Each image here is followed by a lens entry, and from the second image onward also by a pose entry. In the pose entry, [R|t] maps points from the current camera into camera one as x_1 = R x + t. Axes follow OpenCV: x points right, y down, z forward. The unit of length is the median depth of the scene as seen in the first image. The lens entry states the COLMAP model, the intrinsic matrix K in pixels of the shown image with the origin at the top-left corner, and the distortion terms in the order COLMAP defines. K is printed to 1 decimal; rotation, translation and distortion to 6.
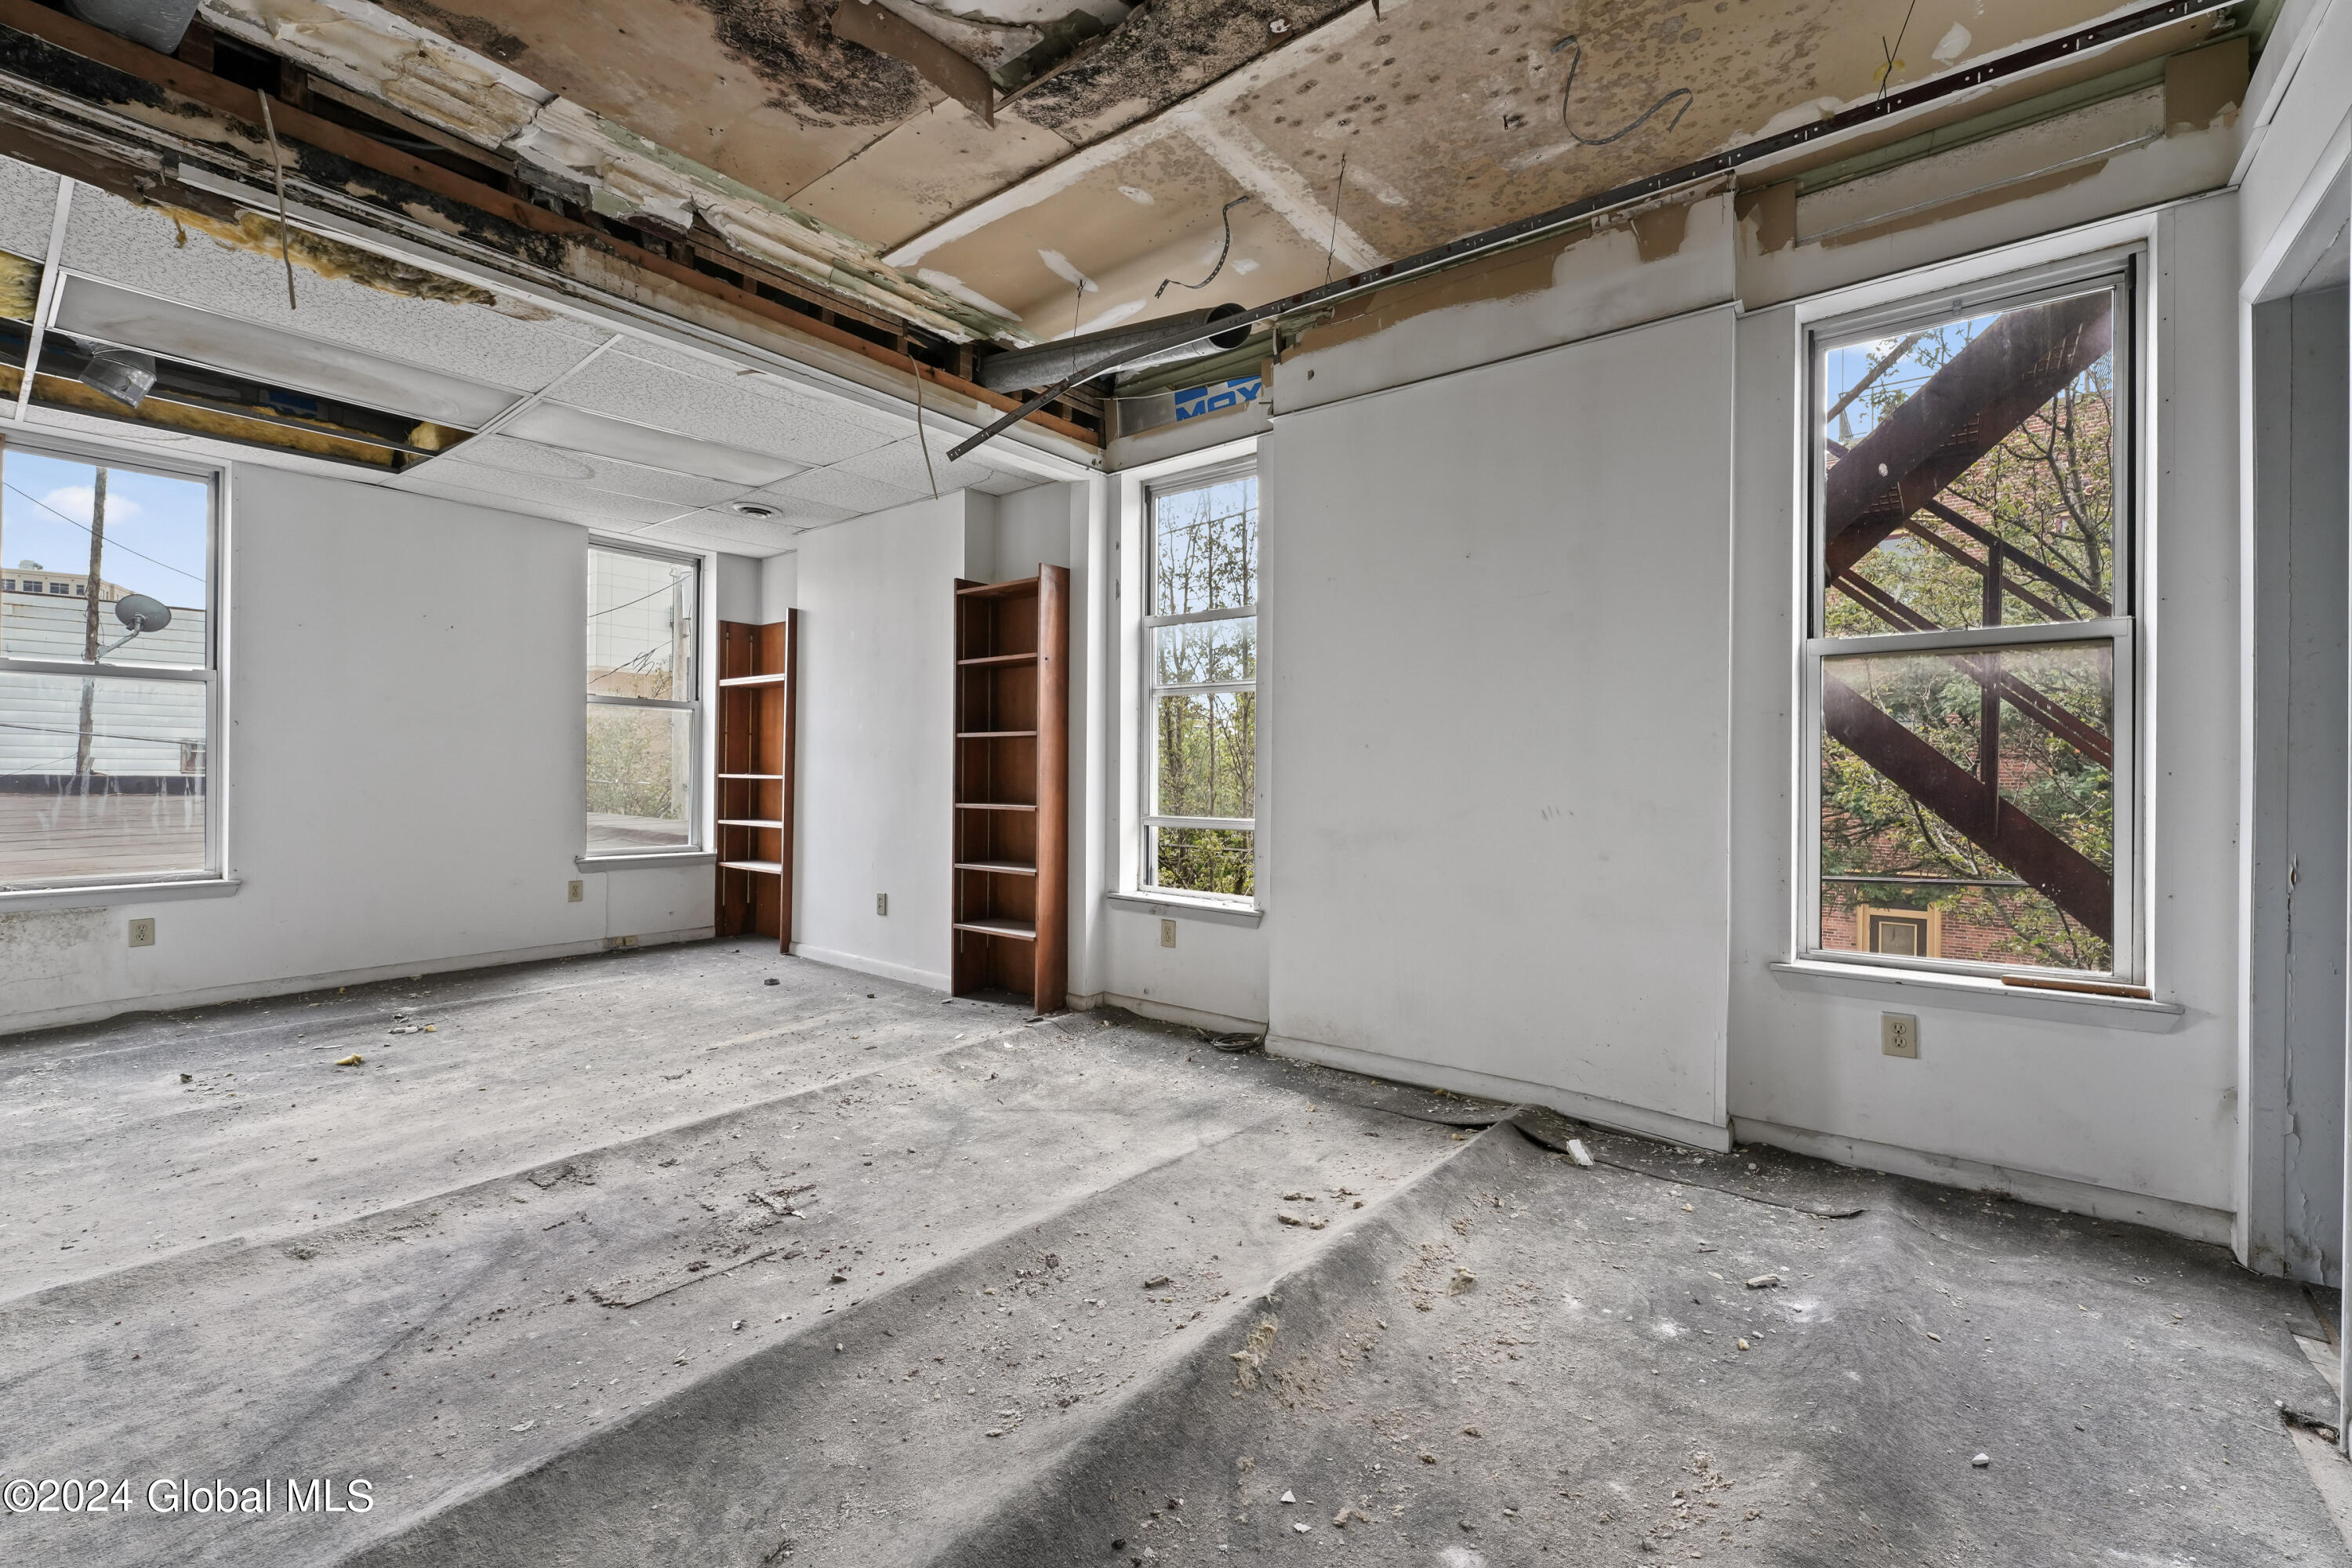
lens RADIAL K [[937.6, 0, 1171.7], [0, 937.6, 768.7], [0, 0, 1]] dist [0.001374, -0.000378]
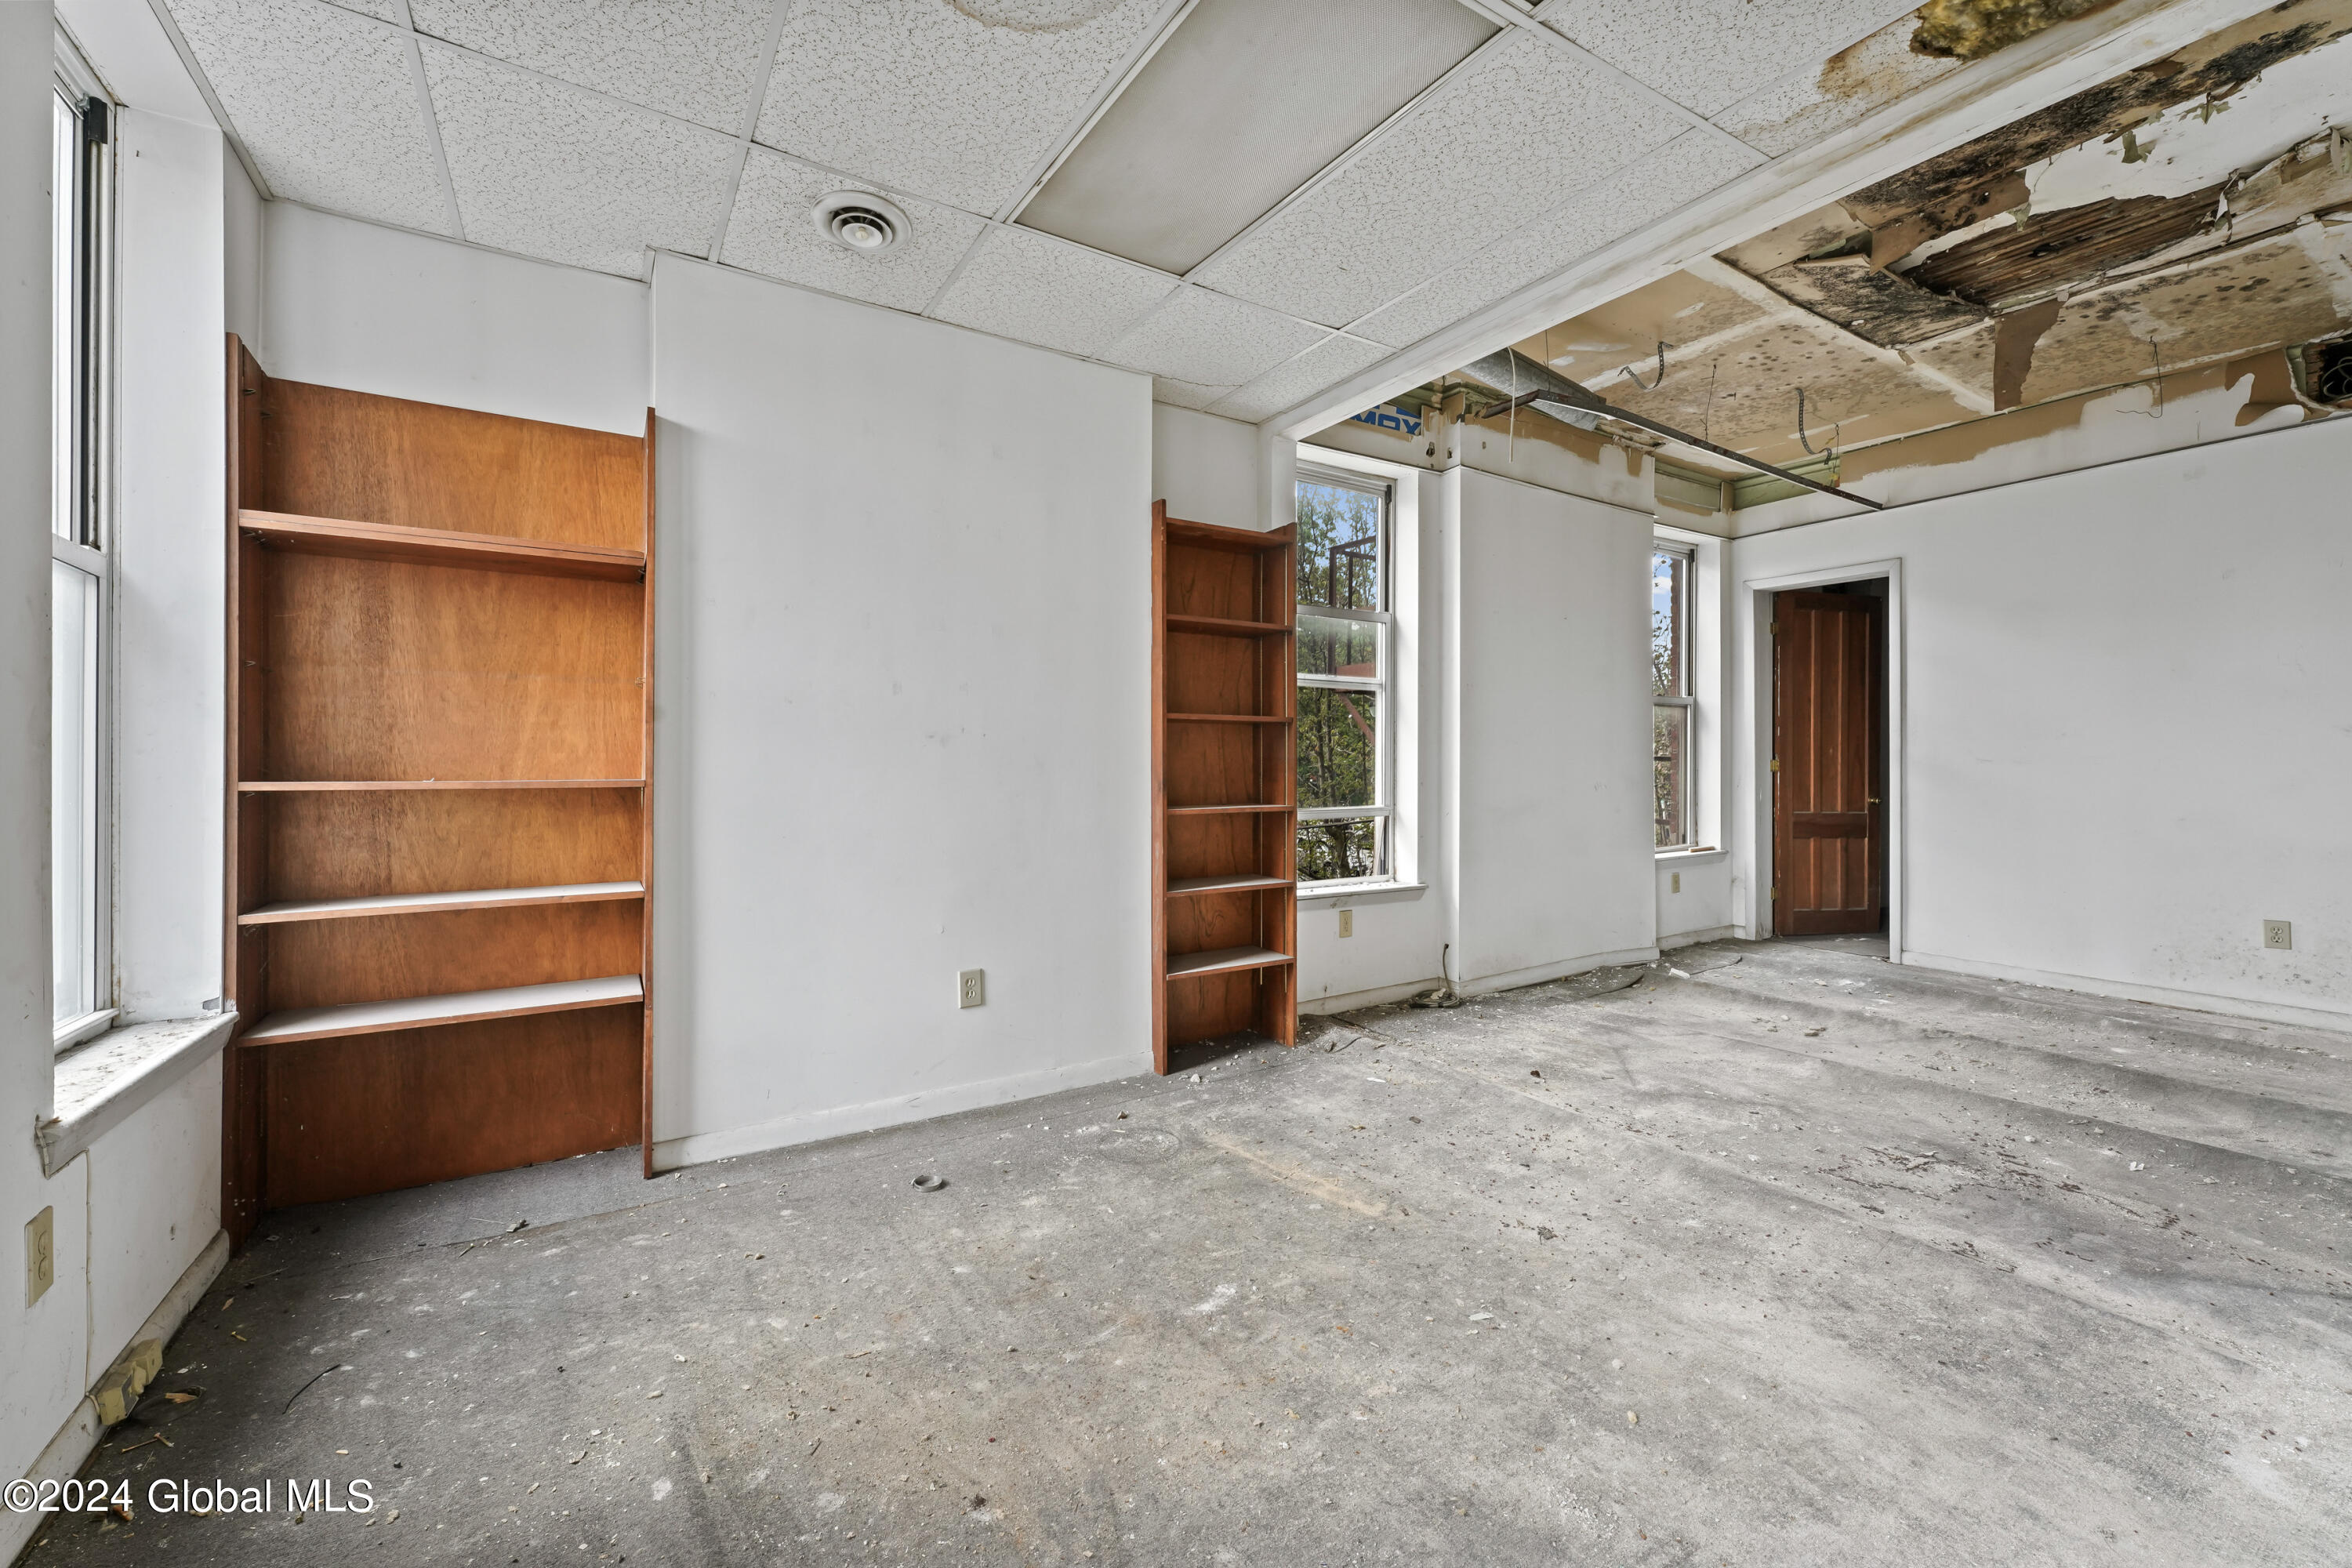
lens RADIAL K [[937.6, 0, 1134.8], [0, 937.6, 763.6], [0, 0, 1]] dist [0.001374, -0.000378]
pose [[0.355241, -0.004125, 0.934766, -1.298815], [0.004420, 0.999986, 0.002733, -0.000079], [-0.934764, 0.003161, 0.355254, 1.082931]]
